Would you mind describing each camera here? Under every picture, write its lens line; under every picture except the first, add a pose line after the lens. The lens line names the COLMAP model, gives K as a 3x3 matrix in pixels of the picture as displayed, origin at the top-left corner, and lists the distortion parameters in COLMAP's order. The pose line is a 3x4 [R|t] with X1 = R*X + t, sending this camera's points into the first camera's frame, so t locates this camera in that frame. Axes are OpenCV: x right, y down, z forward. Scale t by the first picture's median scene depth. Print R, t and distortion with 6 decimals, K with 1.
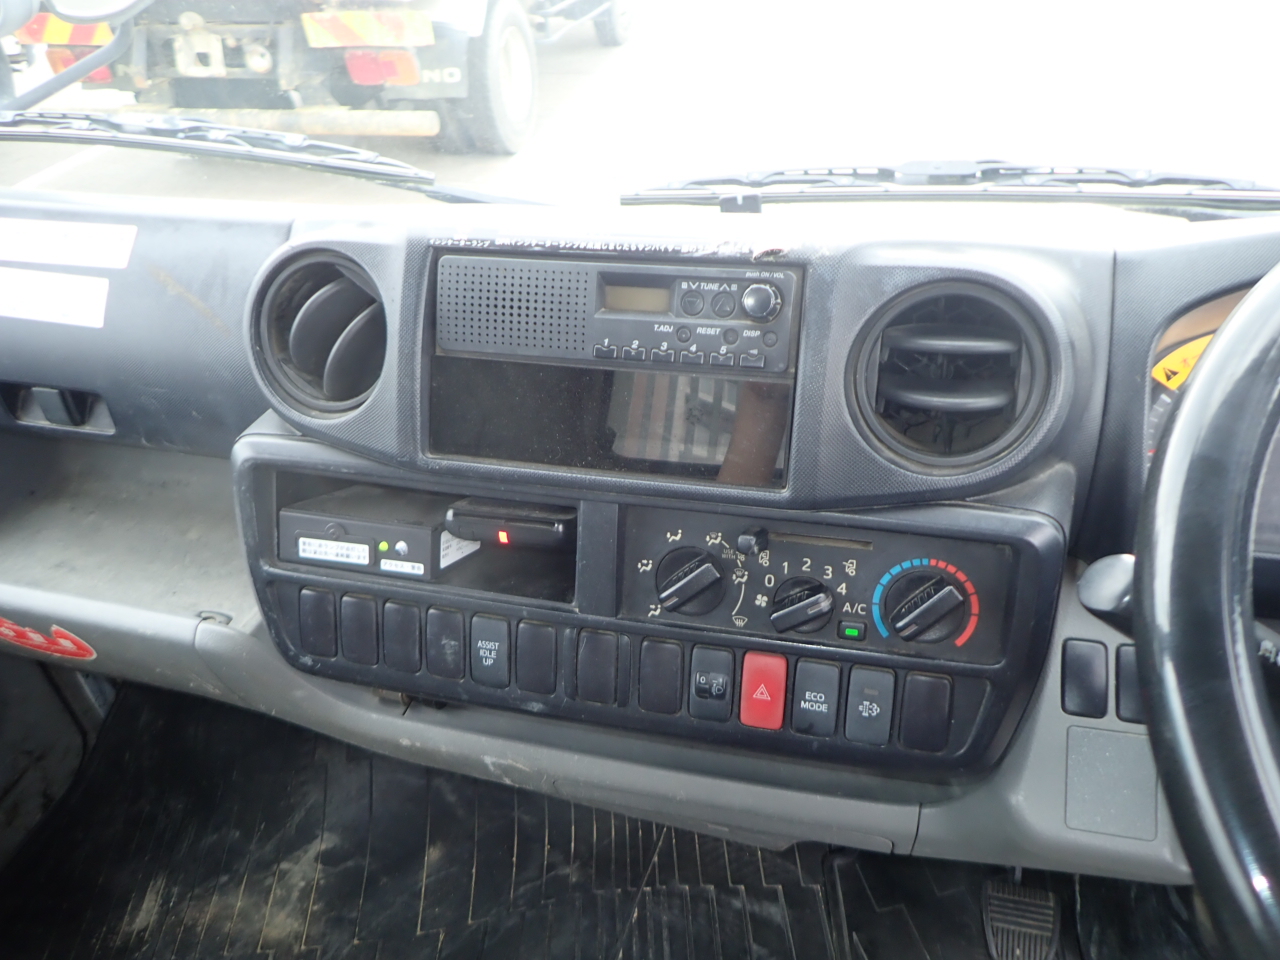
lens RADIAL K [[897.3, 0, 637.8], [0, 897.3, 471.8], [0, 0, 1]] dist [-0.001607, 0.001341]
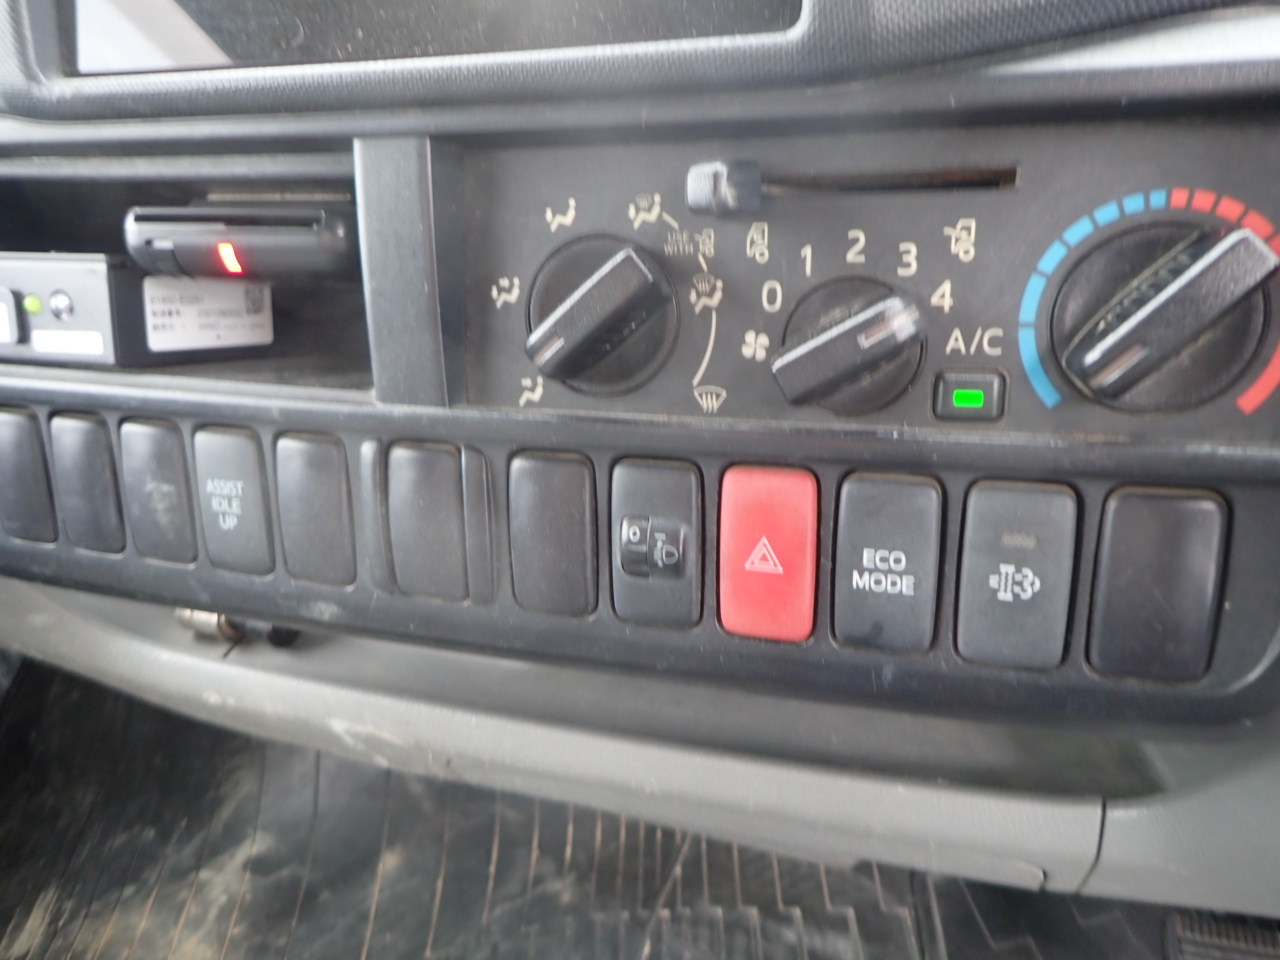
lens RADIAL K [[922.8, 0, 644.3], [0, 922.8, 456.4], [0, 0, 1]] dist [0.002925, -0.005480]
pose [[0.997372, -0.024913, -0.068037, 0.103585], [0.025352, 0.999663, 0.005600, 0.178397], [0.067875, -0.007310, 0.997667, 0.499612]]
